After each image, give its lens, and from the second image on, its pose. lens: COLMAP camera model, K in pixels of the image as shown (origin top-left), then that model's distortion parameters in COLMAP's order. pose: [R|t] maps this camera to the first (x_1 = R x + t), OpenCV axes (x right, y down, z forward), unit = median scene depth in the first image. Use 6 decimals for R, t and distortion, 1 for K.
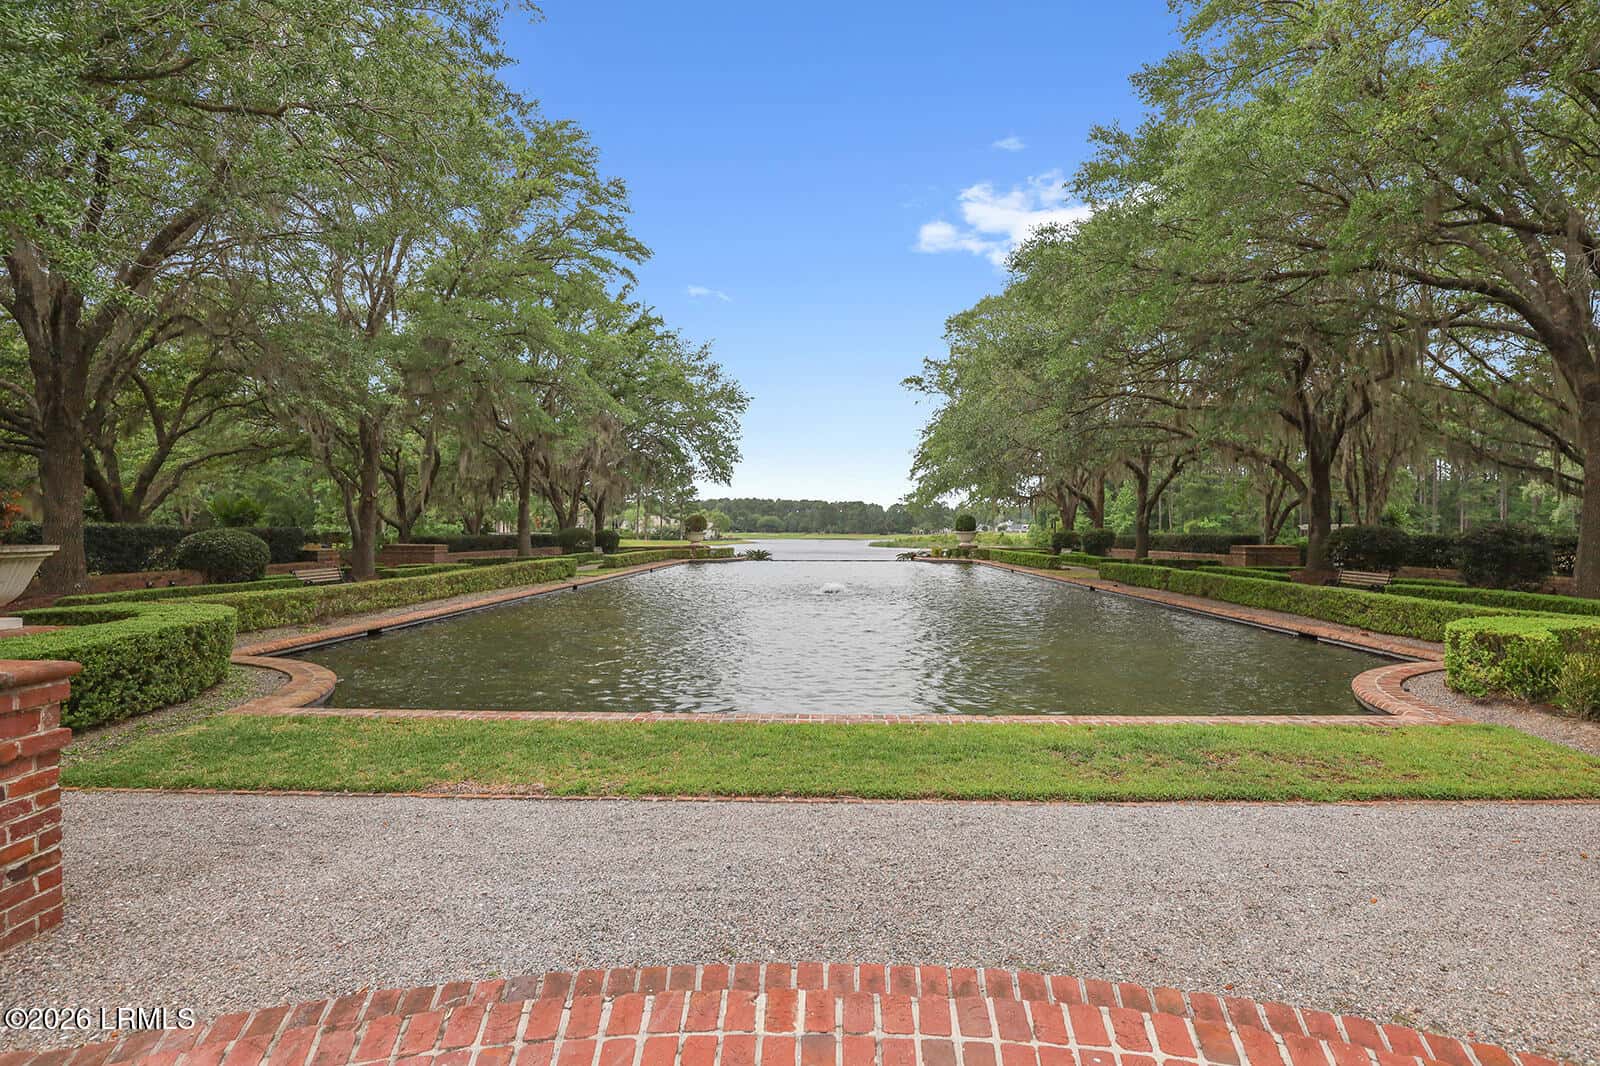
lens RADIAL K [[733.2, 0, 801.5], [0, 733.2, 539.8], [0, 0, 1]] dist [-0.027910, 0.003403]
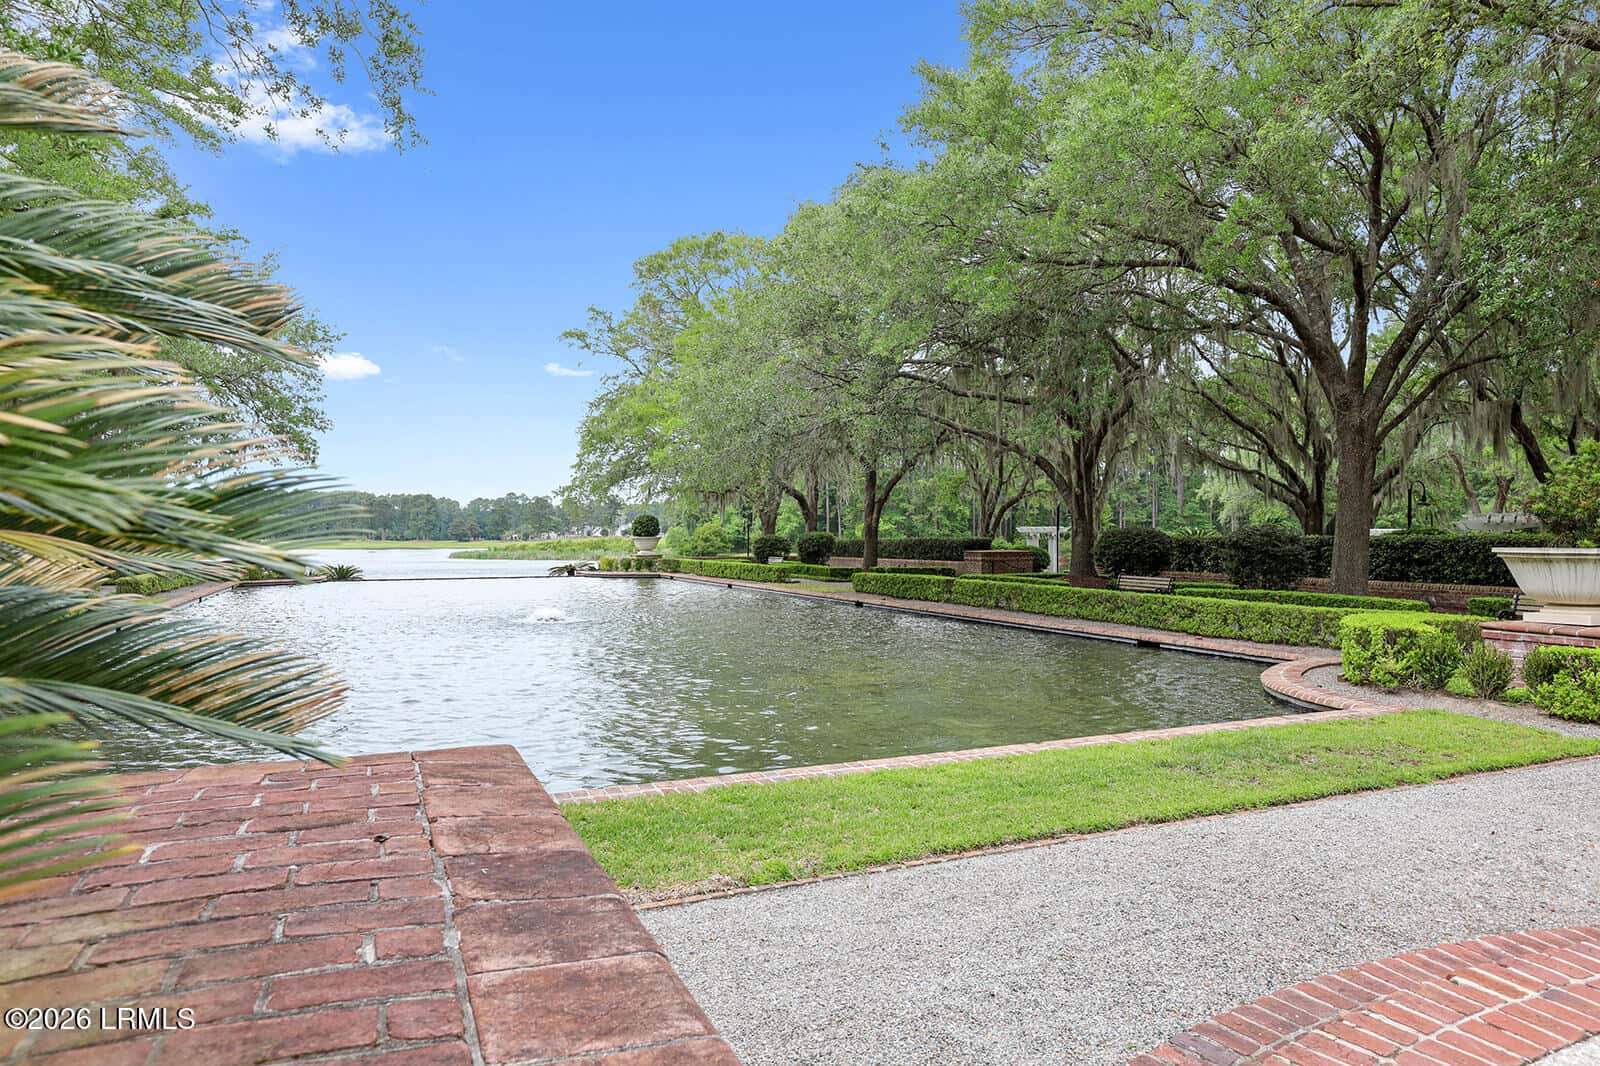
lens RADIAL K [[976.6, 0, 798.7], [0, 976.6, 538.3], [0, 0, 1]] dist [0.005072, -0.001102]
pose [[0.906619, -0.005742, 0.421911, -0.220220], [0.009733, 0.999926, -0.007306, -0.001530], [-0.421838, 0.010731, 0.906608, 0.015370]]
